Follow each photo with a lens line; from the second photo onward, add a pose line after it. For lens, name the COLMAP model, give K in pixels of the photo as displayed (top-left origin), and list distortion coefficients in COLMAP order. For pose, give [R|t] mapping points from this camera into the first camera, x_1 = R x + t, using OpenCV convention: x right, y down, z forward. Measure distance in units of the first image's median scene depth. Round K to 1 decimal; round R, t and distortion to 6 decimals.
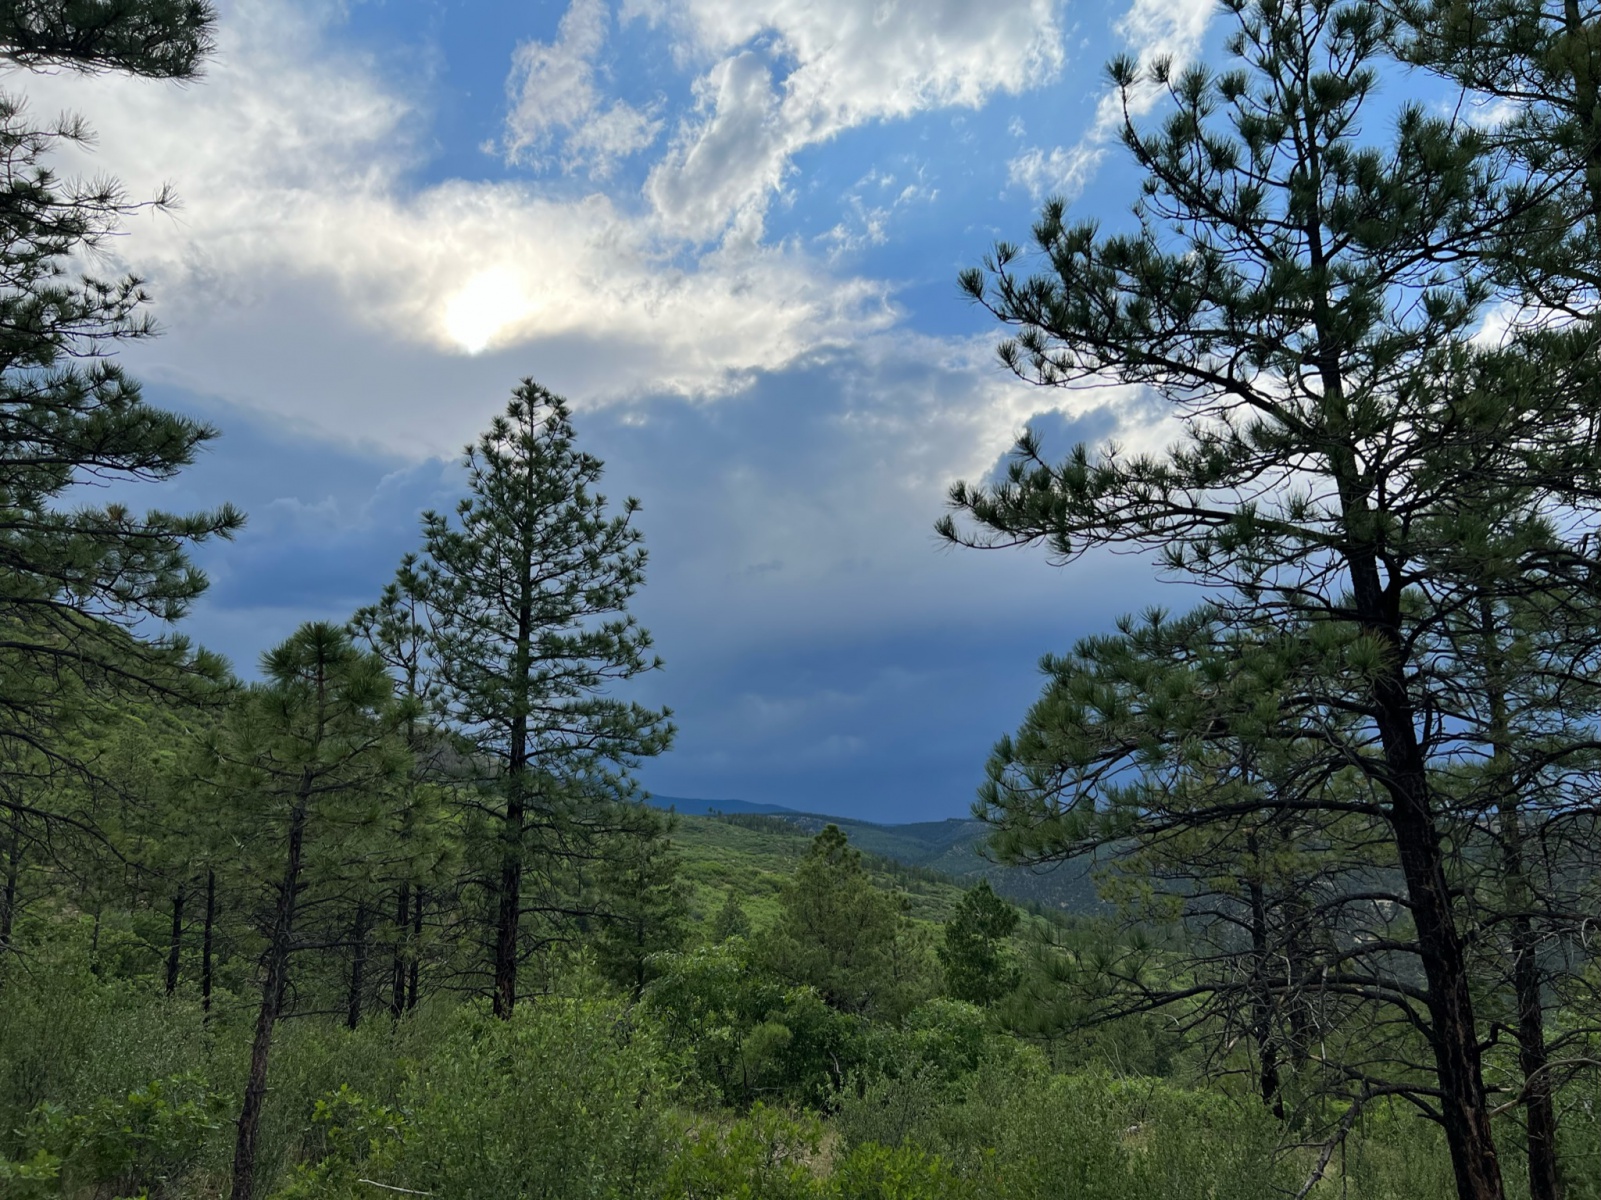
lens RADIAL K [[1216.1, 0, 823.7], [0, 1216.1, 606.7], [0, 0, 1]] dist [0.059791, -0.072920]
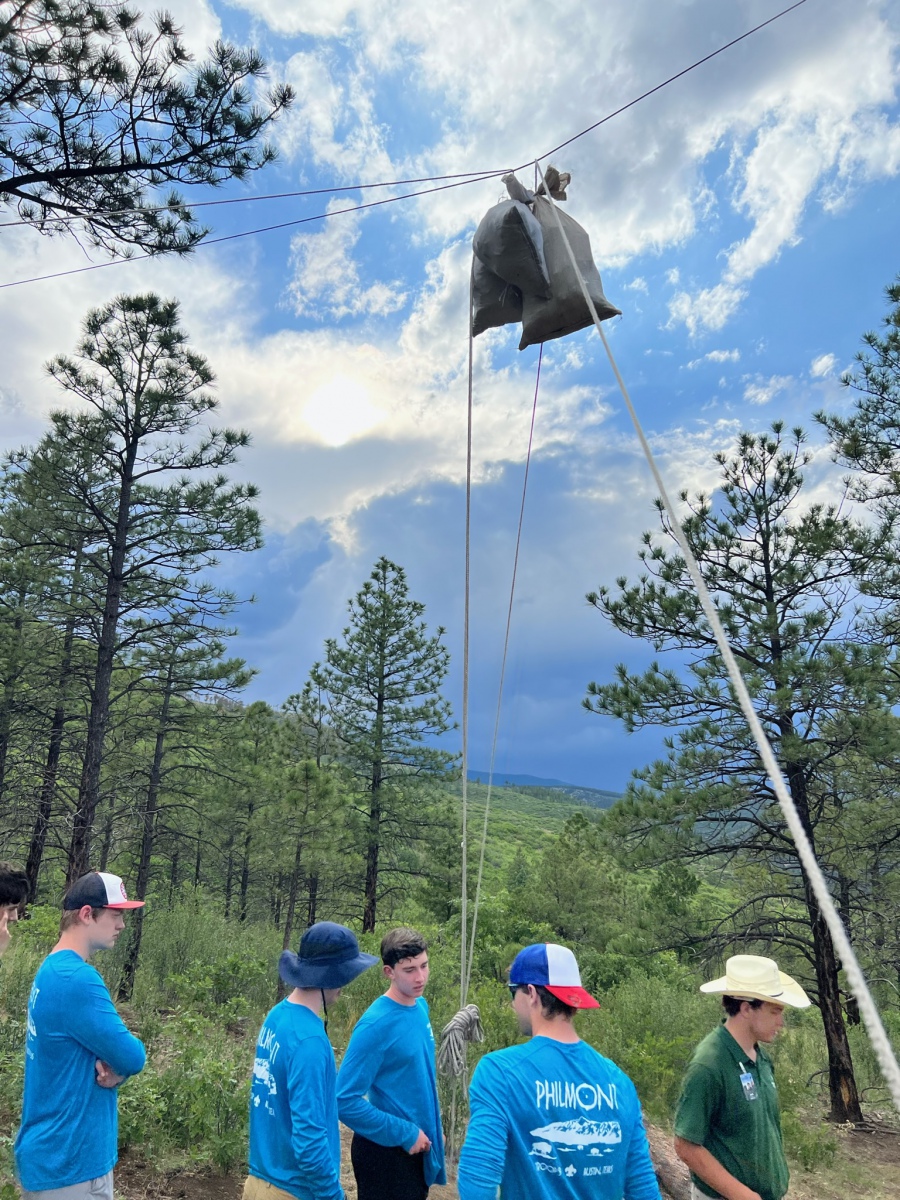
lens RADIAL K [[911.5, 0, 445.8], [0, 911.5, 593.9], [0, 0, 1]] dist [0.059791, -0.072920]
pose [[0.987997, -0.008541, -0.154234, 0.049529], [0.002311, 0.999176, -0.040531, -0.088862], [0.154453, 0.039689, 0.987203, -0.272910]]
